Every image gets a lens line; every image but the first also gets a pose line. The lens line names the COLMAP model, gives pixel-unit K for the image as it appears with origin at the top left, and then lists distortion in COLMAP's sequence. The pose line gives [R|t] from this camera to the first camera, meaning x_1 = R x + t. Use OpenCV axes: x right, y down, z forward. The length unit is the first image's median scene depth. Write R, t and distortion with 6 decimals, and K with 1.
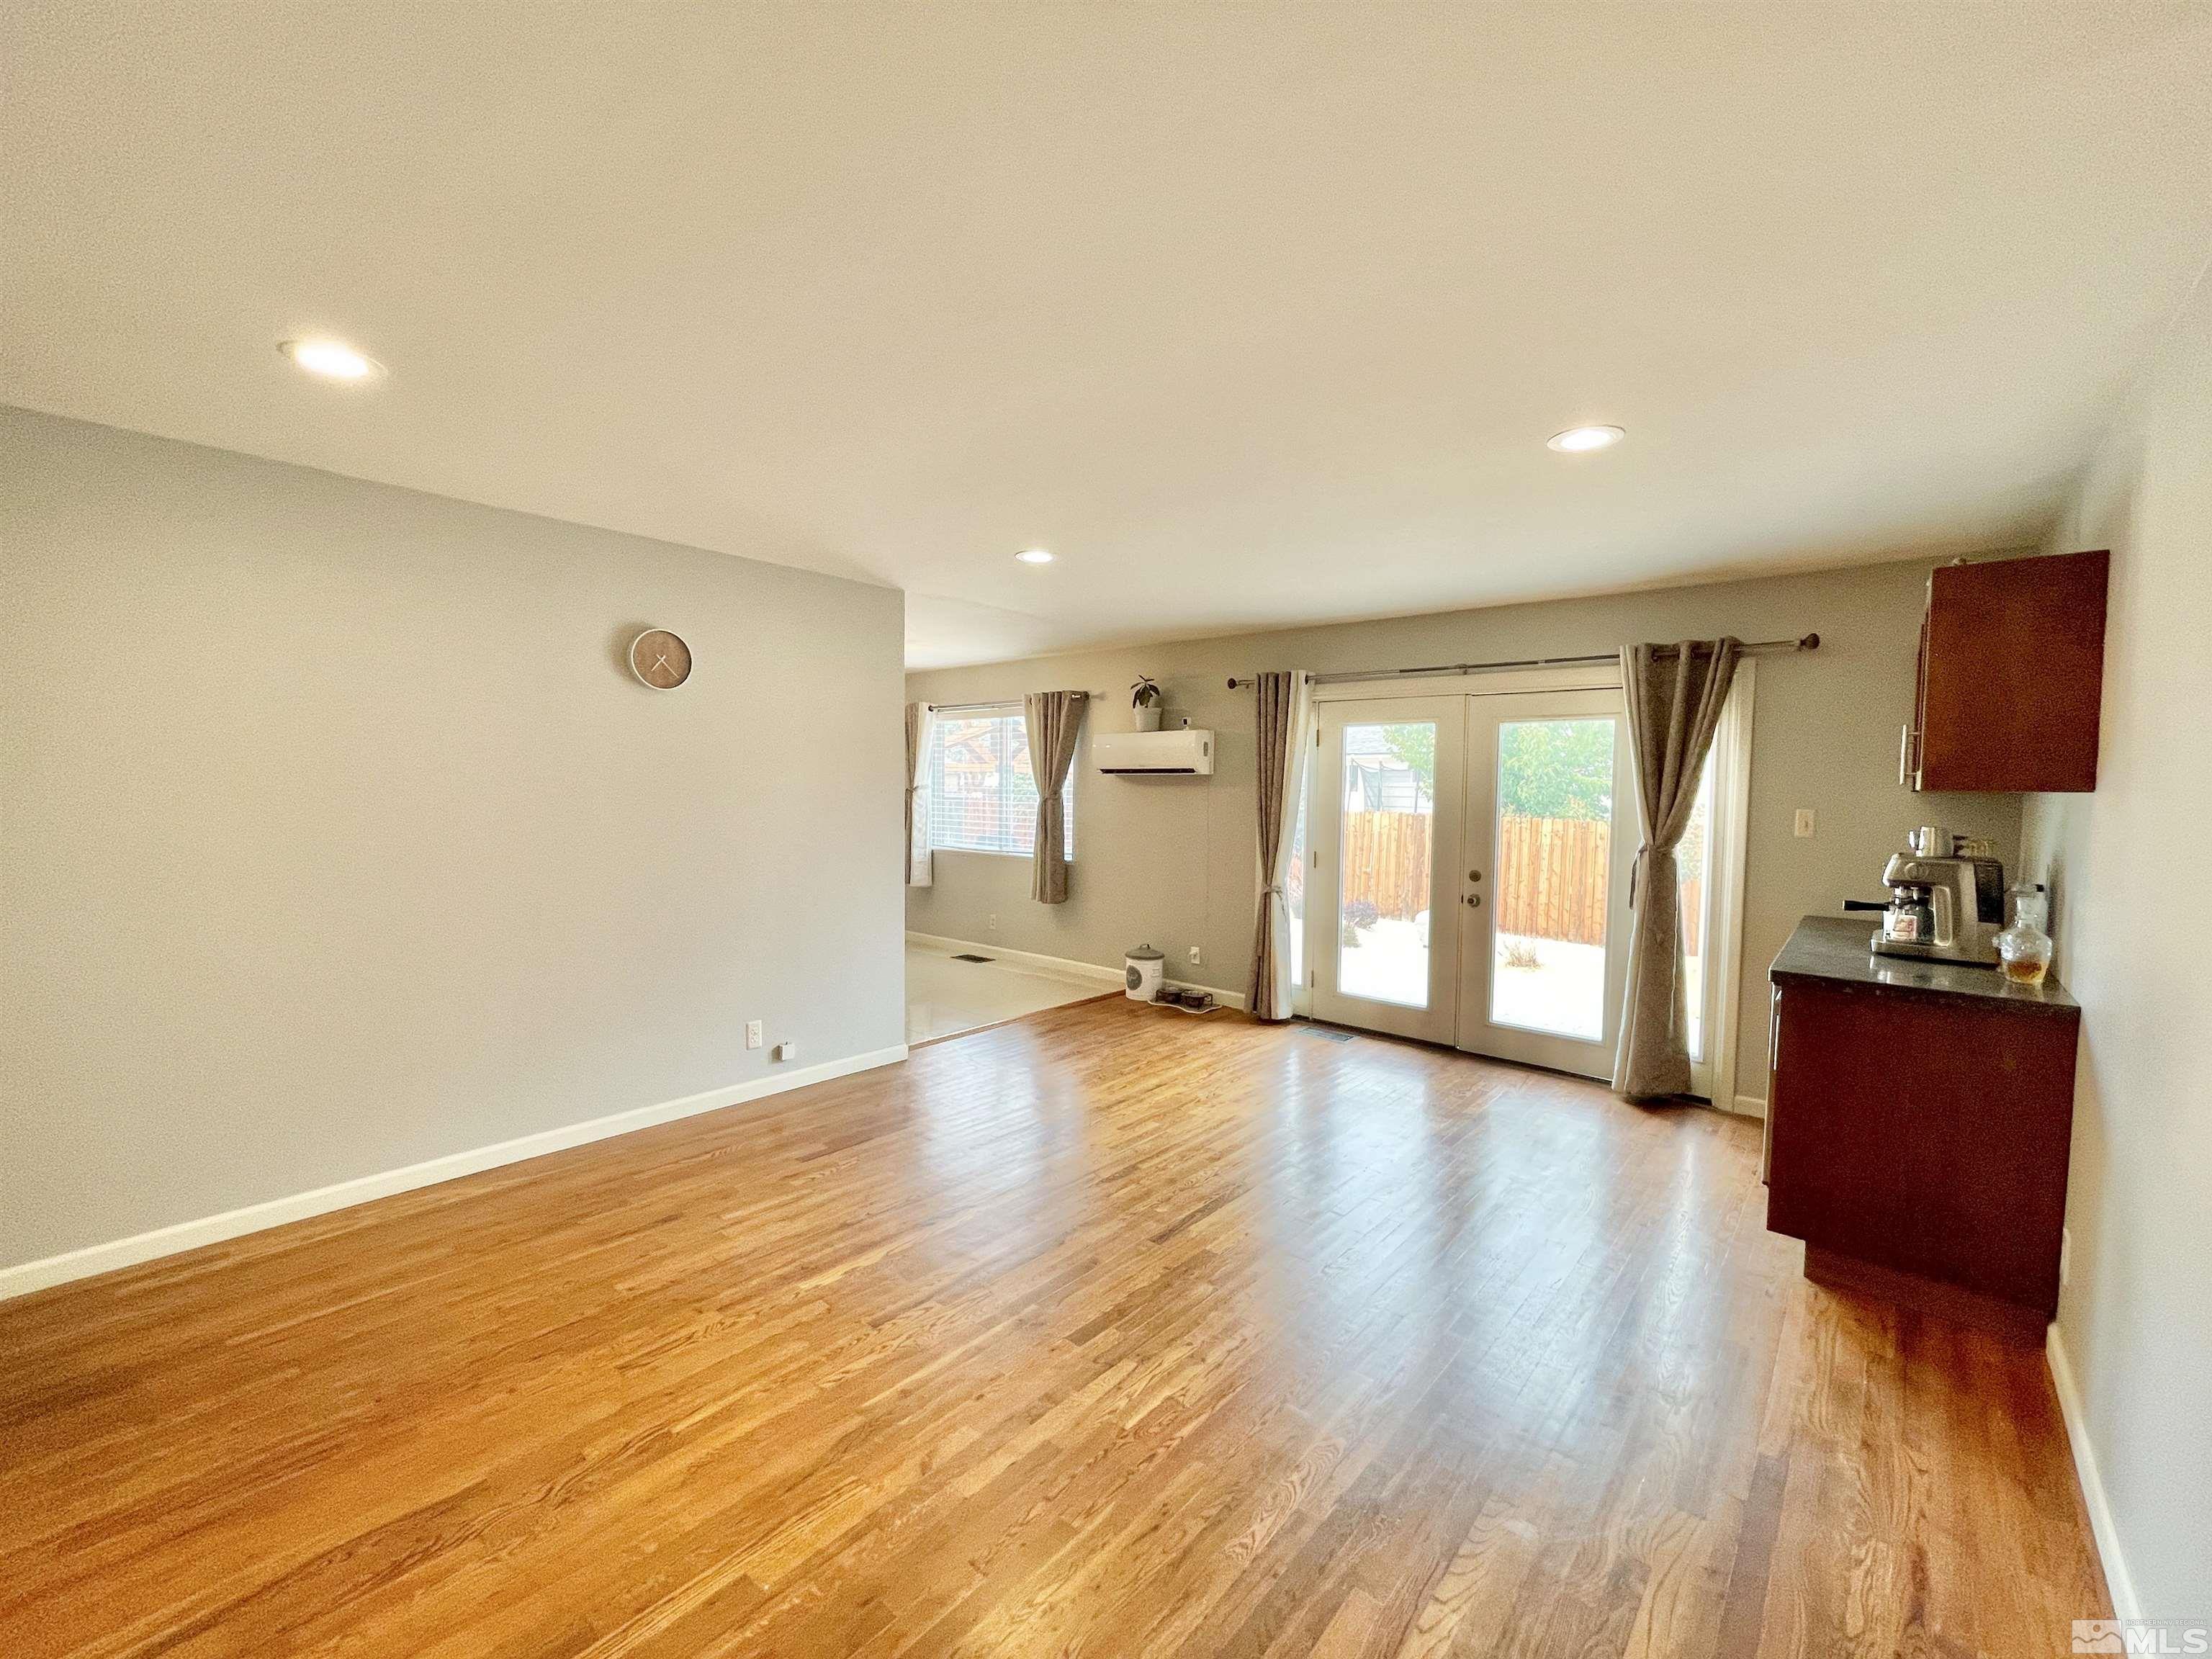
lens RADIAL K [[899.1, 0, 1097.2], [0, 899.1, 832.0], [0, 0, 1]] dist [-0.008278, -0.000089]
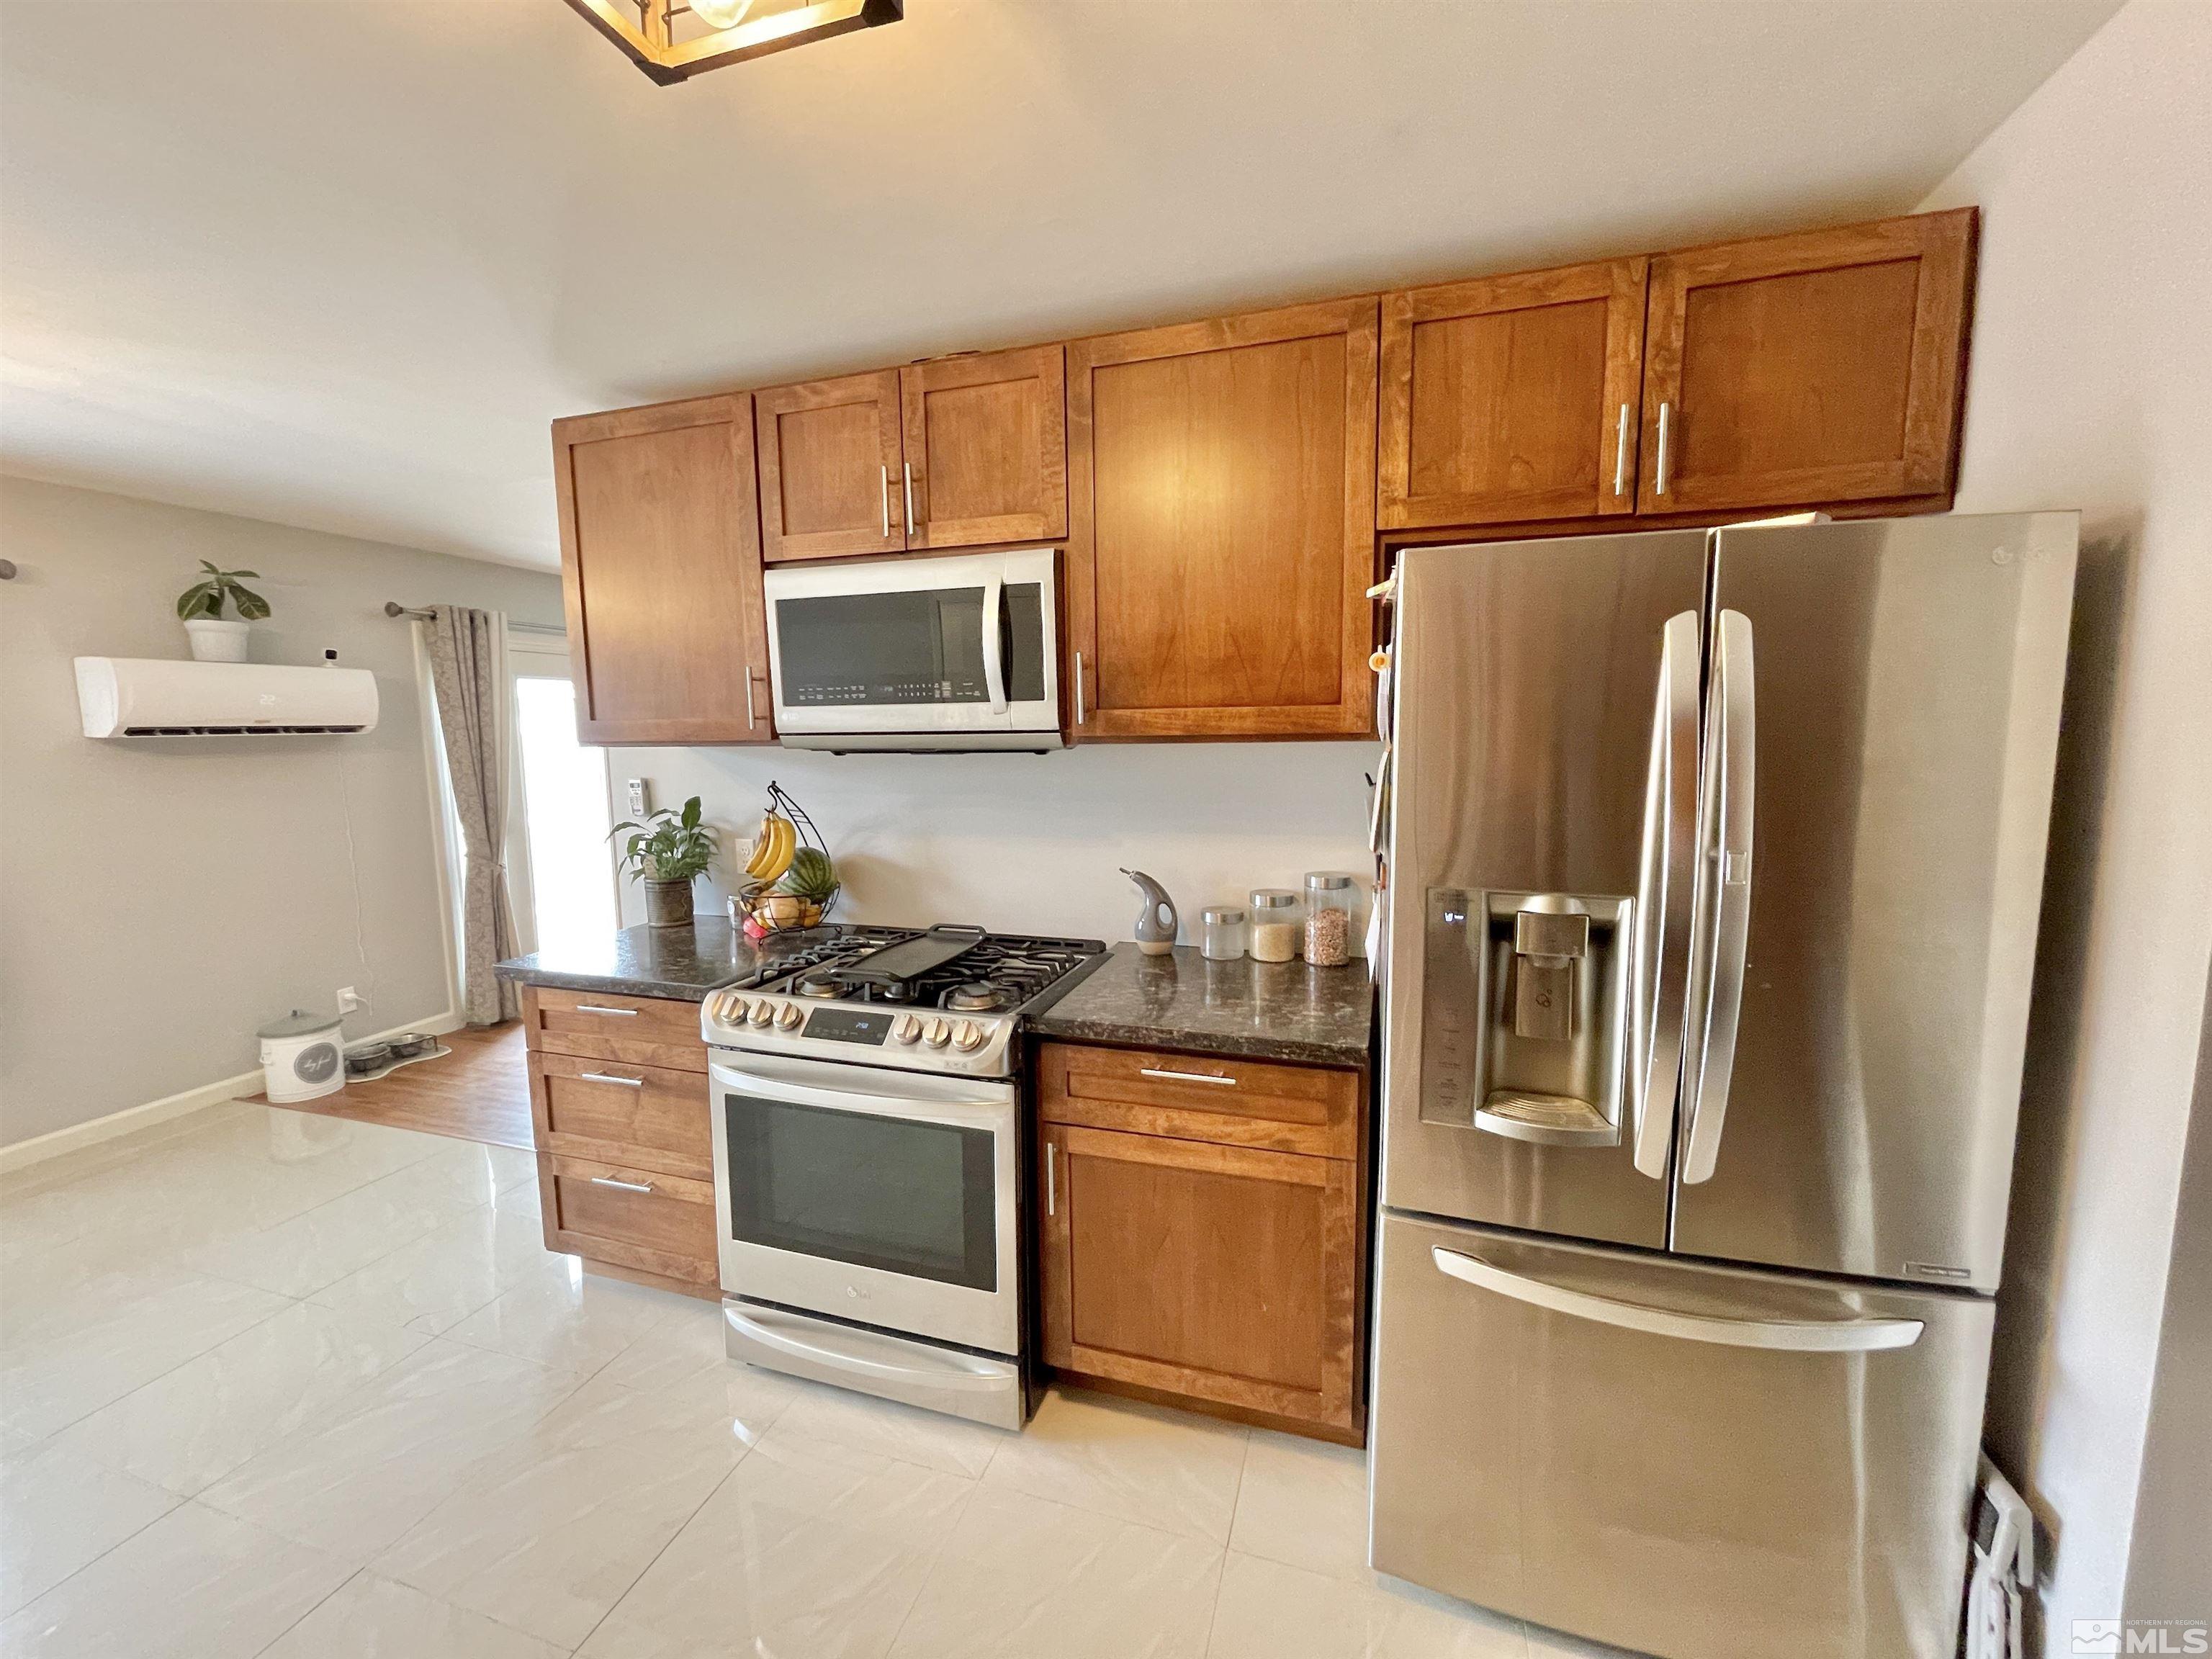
lens RADIAL K [[899.1, 0, 1097.2], [0, 899.1, 832.0], [0, 0, 1]] dist [-0.008278, -0.000089]
pose [[-0.408334, -0.103792, 0.906913, -0.682007], [0.067192, 0.987402, 0.143257, -0.045340], [-0.910356, 0.119434, -0.396215, 0.695167]]
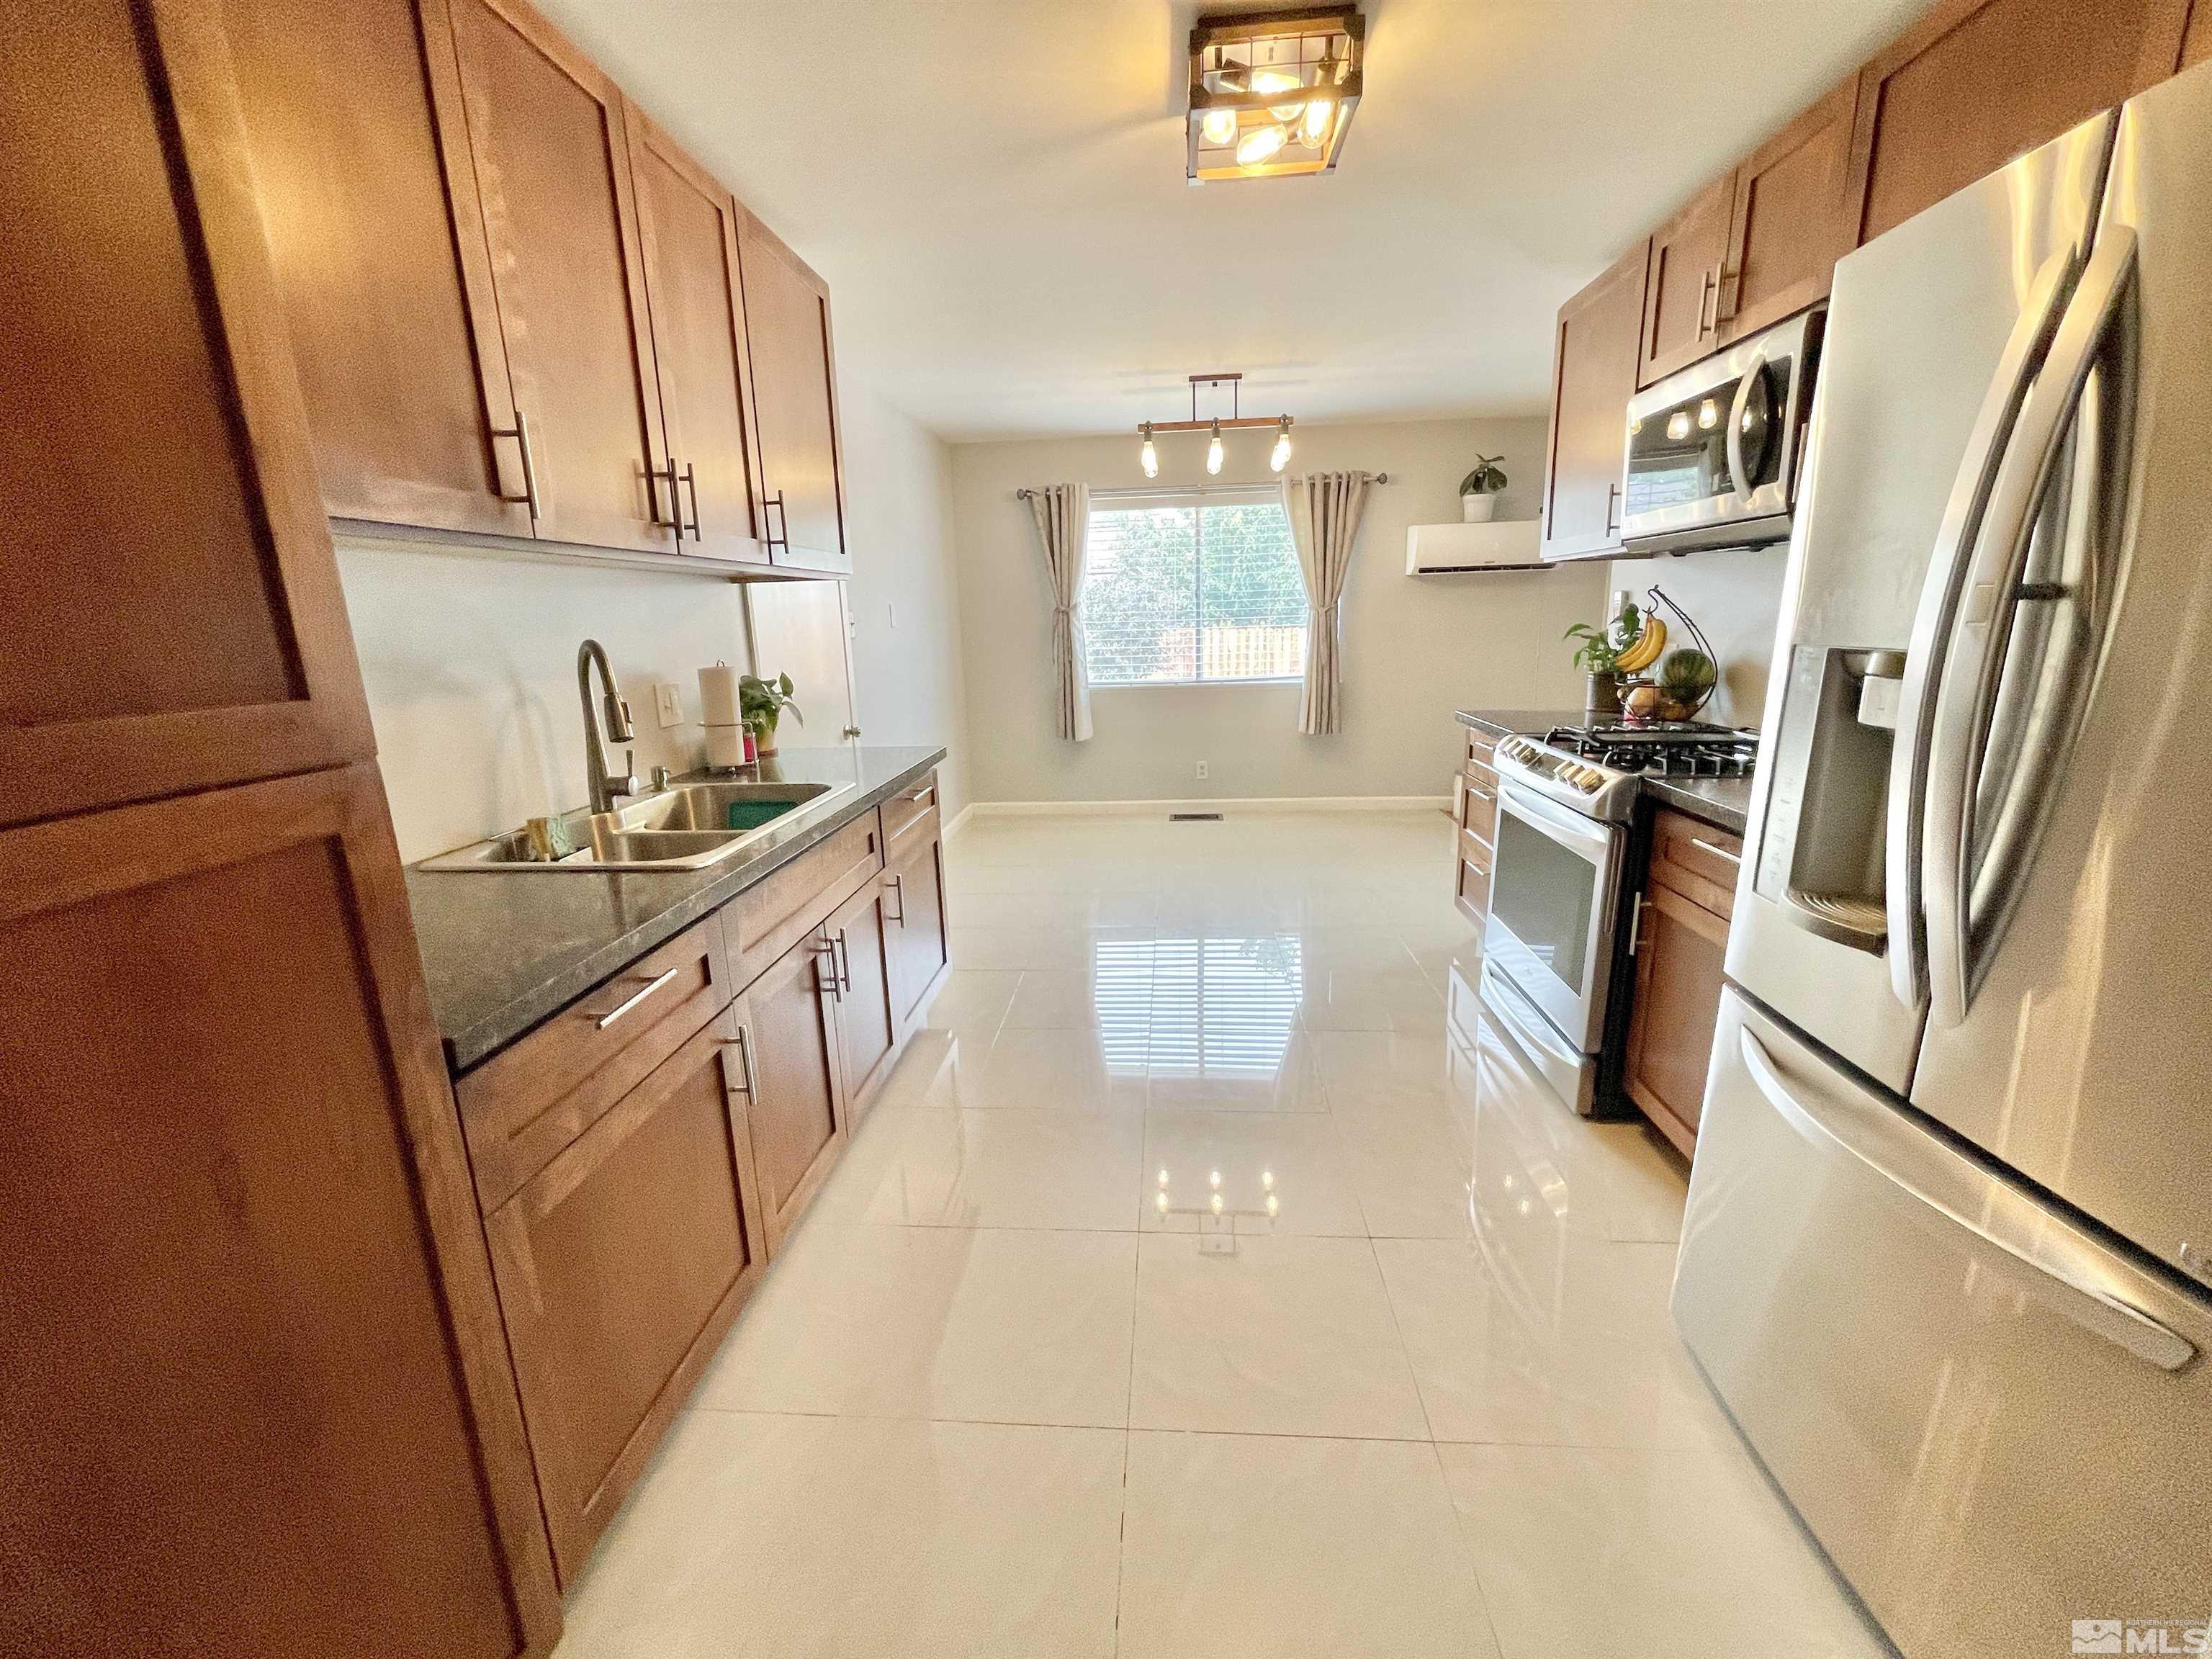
lens RADIAL K [[899.1, 0, 1097.2], [0, 899.1, 832.0], [0, 0, 1]] dist [-0.008278, -0.000089]
pose [[0.798058, -0.162084, 0.580372, -0.767707], [0.062127, 0.980144, 0.188302, -0.003005], [-0.599369, -0.114219, 0.792282, 0.472935]]
